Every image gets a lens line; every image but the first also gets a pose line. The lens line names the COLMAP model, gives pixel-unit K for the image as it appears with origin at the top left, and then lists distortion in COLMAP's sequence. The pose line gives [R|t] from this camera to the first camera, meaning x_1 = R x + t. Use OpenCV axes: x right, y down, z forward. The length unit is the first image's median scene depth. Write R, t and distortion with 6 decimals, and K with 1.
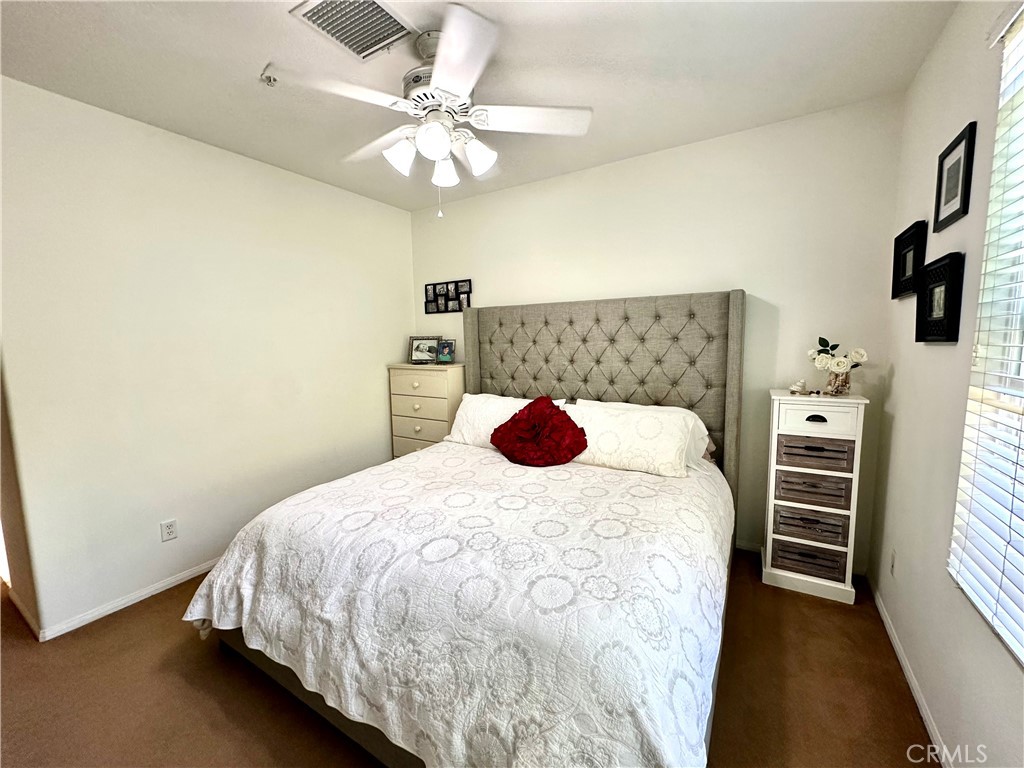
lens RADIAL K [[411.5, 0, 514.1], [0, 411.5, 384.0], [0, 0, 1]] dist [-0.000007, 0.000175]
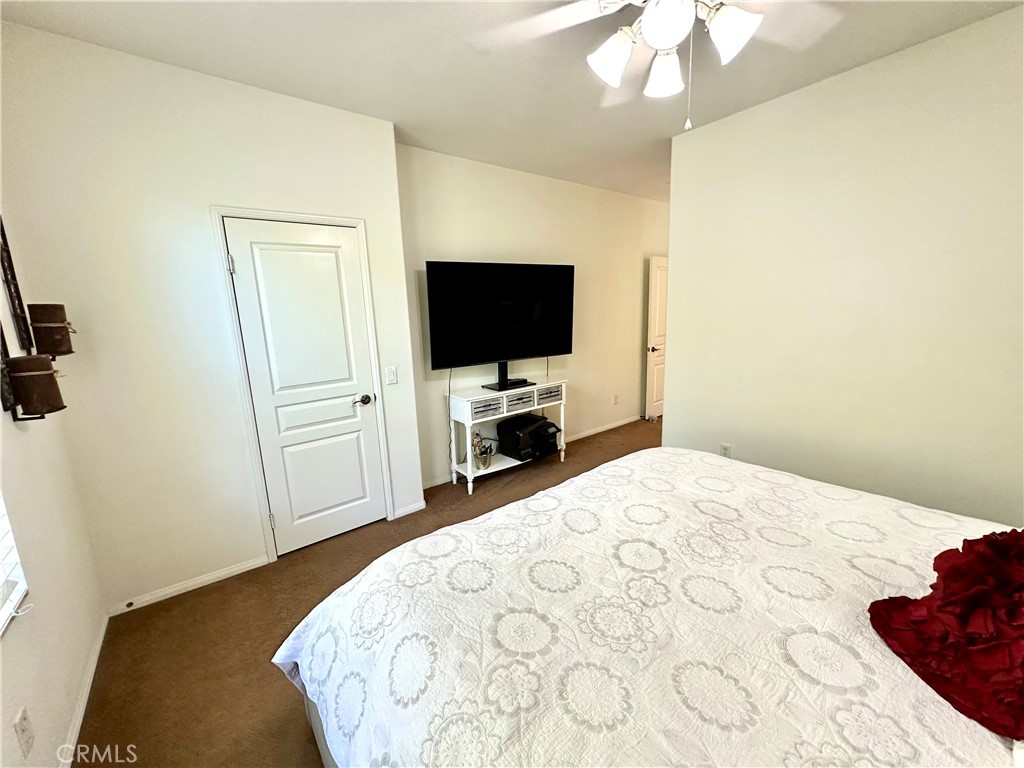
lens RADIAL K [[411.5, 0, 514.1], [0, 411.5, 384.0], [0, 0, 1]] dist [-0.000007, 0.000175]
pose [[-0.351221, 0.200314, -0.914614, 0.605853], [-0.062274, 0.969685, 0.236289, -0.127152], [0.934219, 0.139947, -0.328100, 0.950172]]
